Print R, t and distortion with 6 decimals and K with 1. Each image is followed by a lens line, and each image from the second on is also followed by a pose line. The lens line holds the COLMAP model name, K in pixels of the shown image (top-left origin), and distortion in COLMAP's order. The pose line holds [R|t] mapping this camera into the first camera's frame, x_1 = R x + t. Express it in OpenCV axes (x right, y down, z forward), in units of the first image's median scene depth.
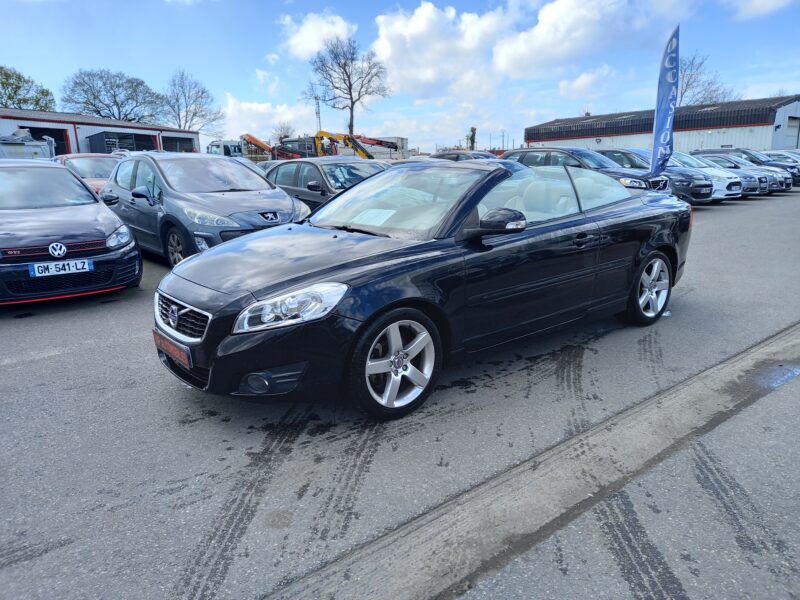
lens RADIAL K [[580.1, 0, 404.5], [0, 580.1, 301.0], [0, 0, 1]] dist [0.085953, -0.076942]
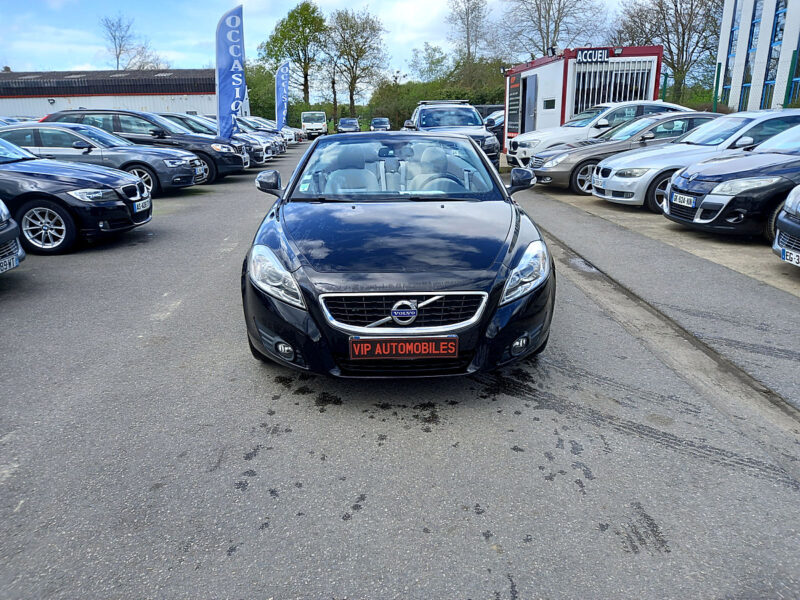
lens RADIAL K [[580.1, 0, 404.5], [0, 580.1, 301.0], [0, 0, 1]] dist [0.085953, -0.076942]
pose [[0.613181, -0.229125, 0.755983, -1.046394], [0.186023, 0.971979, 0.143705, -0.115742], [-0.767726, 0.052513, 0.638622, 0.434359]]
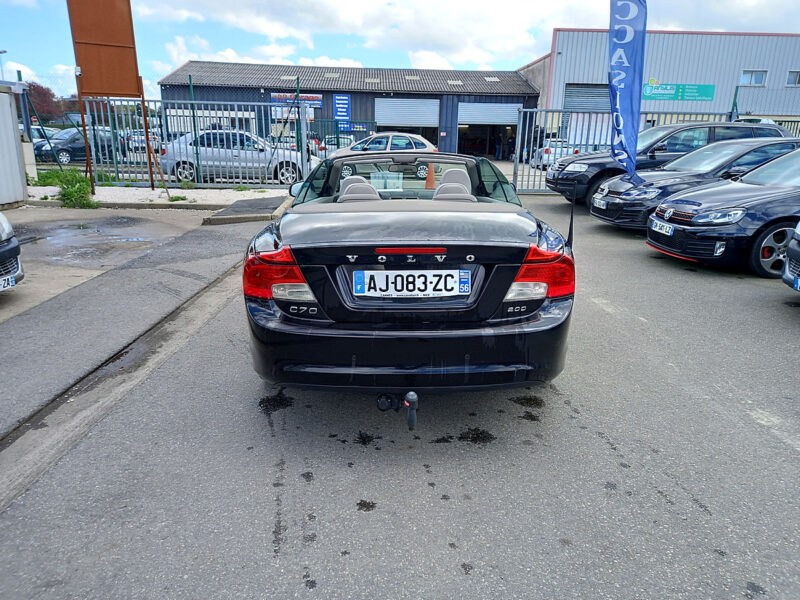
lens RADIAL K [[580.1, 0, 404.5], [0, 580.1, 301.0], [0, 0, 1]] dist [0.085953, -0.076942]
pose [[-0.636528, 0.221395, -0.738794, 1.287890], [-0.171594, 0.893250, 0.415523, -0.598270], [0.751923, 0.391265, -0.530588, 2.279410]]
